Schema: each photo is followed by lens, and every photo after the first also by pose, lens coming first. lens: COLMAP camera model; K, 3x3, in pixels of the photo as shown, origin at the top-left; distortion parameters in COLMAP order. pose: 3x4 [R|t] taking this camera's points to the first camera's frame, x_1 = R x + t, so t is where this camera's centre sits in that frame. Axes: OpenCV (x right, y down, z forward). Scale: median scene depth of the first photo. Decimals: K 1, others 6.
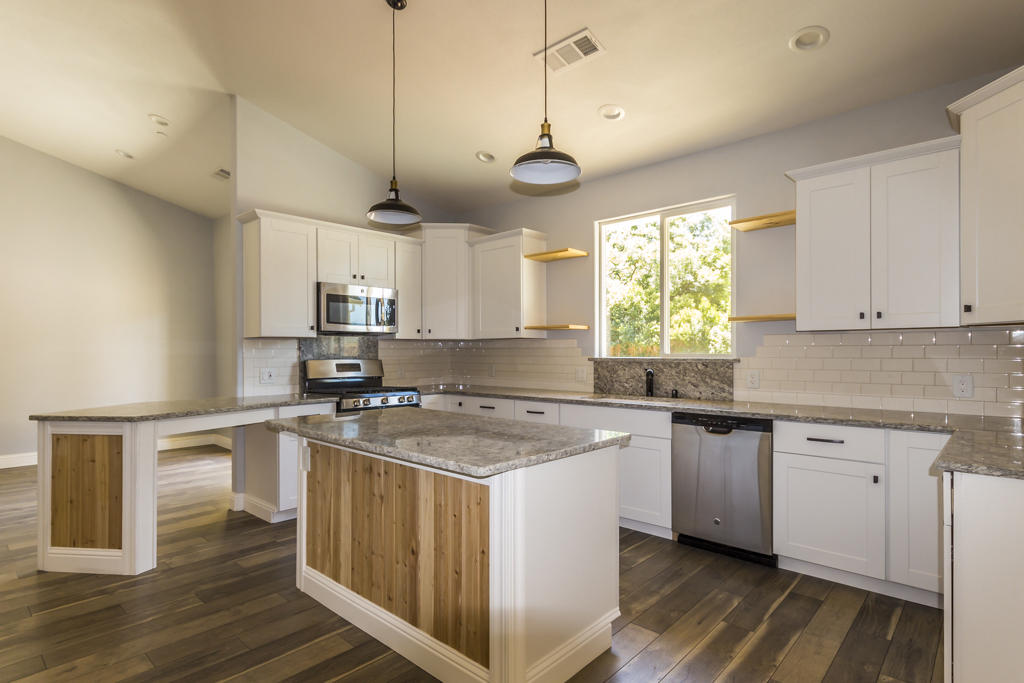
lens RADIAL K [[531.1, 0, 515.9], [0, 531.1, 353.4], [0, 0, 1]] dist [0.003844, 0.000412]
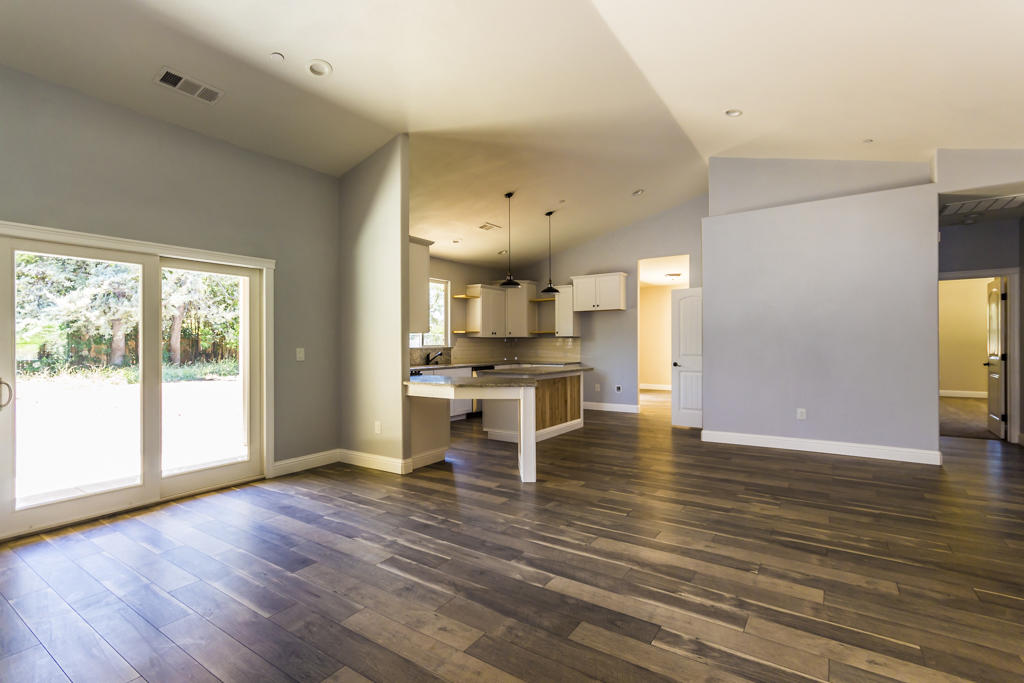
lens RADIAL K [[476.5, 0, 513.3], [0, 476.5, 348.1], [0, 0, 1]] dist [0.002274, -0.000197]
pose [[-0.150672, -0.006664, 0.988561, -1.731526], [0.009821, 0.999918, 0.008238, -0.000716], [-0.988535, 0.010950, -0.150594, 0.976492]]
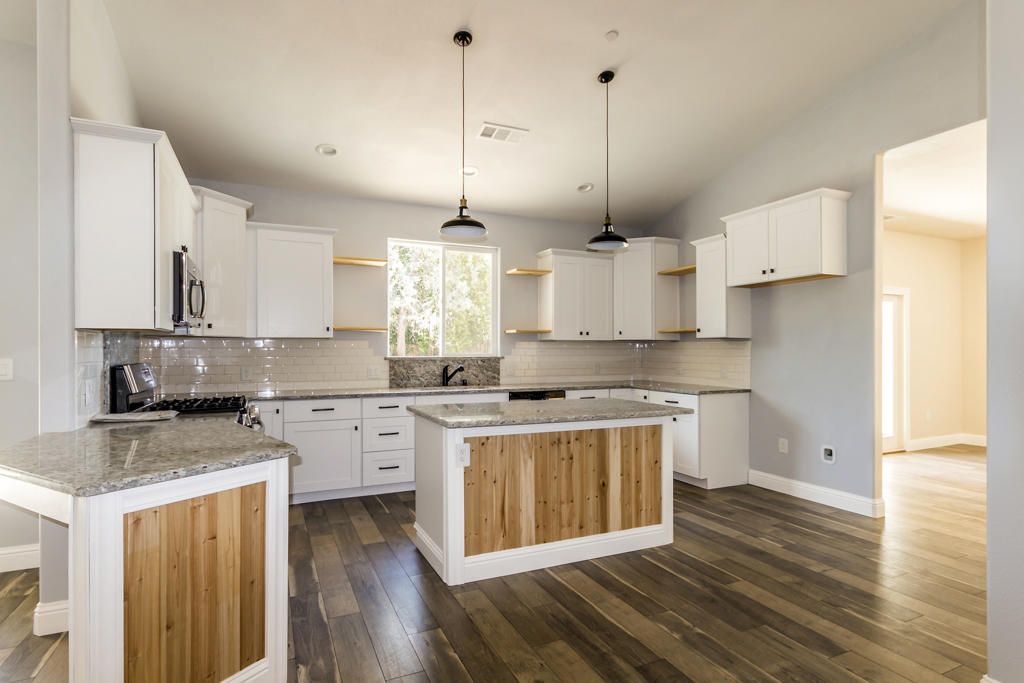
lens RADIAL K [[531.1, 0, 515.9], [0, 531.1, 353.4], [0, 0, 1]] dist [0.003844, 0.000412]
pose [[0.386246, -0.003235, 0.922390, -0.904140], [0.003786, 0.999991, 0.001922, -0.001476], [-0.922388, 0.002749, 0.386255, 0.347339]]
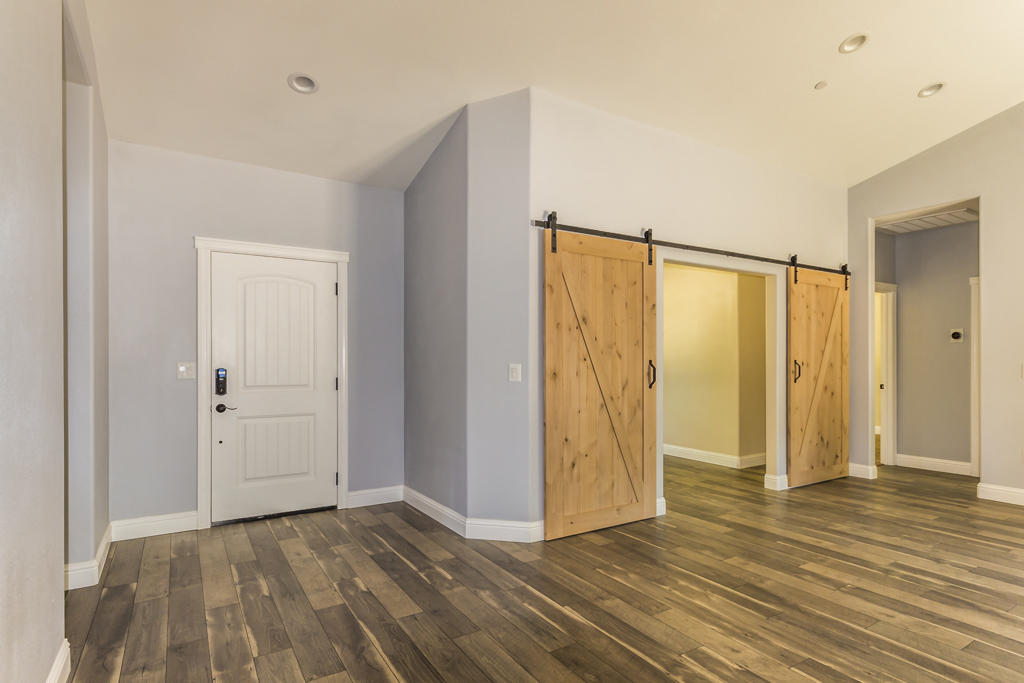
lens RADIAL K [[531.1, 0, 515.9], [0, 531.1, 353.4], [0, 0, 1]] dist [0.003844, 0.000412]
pose [[-0.271819, -0.012126, -0.962272, -0.303127], [-0.003554, 0.999926, -0.011597, -0.001345], [0.962342, 0.000267, -0.271842, 0.313293]]
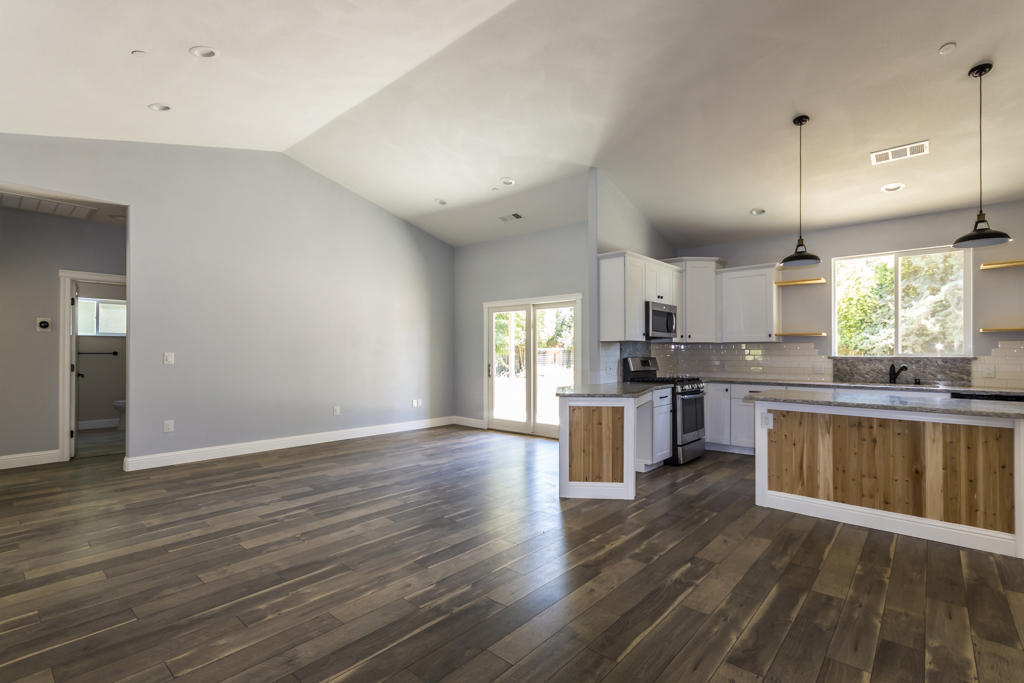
lens RADIAL K [[476.5, 0, 513.3], [0, 476.5, 348.1], [0, 0, 1]] dist [0.002274, -0.000197]
pose [[0.999842, 0.002764, 0.017538, -0.796358], [-0.002547, 0.999921, -0.012342, 0.004478], [-0.017571, 0.012295, 0.999770, -0.253809]]
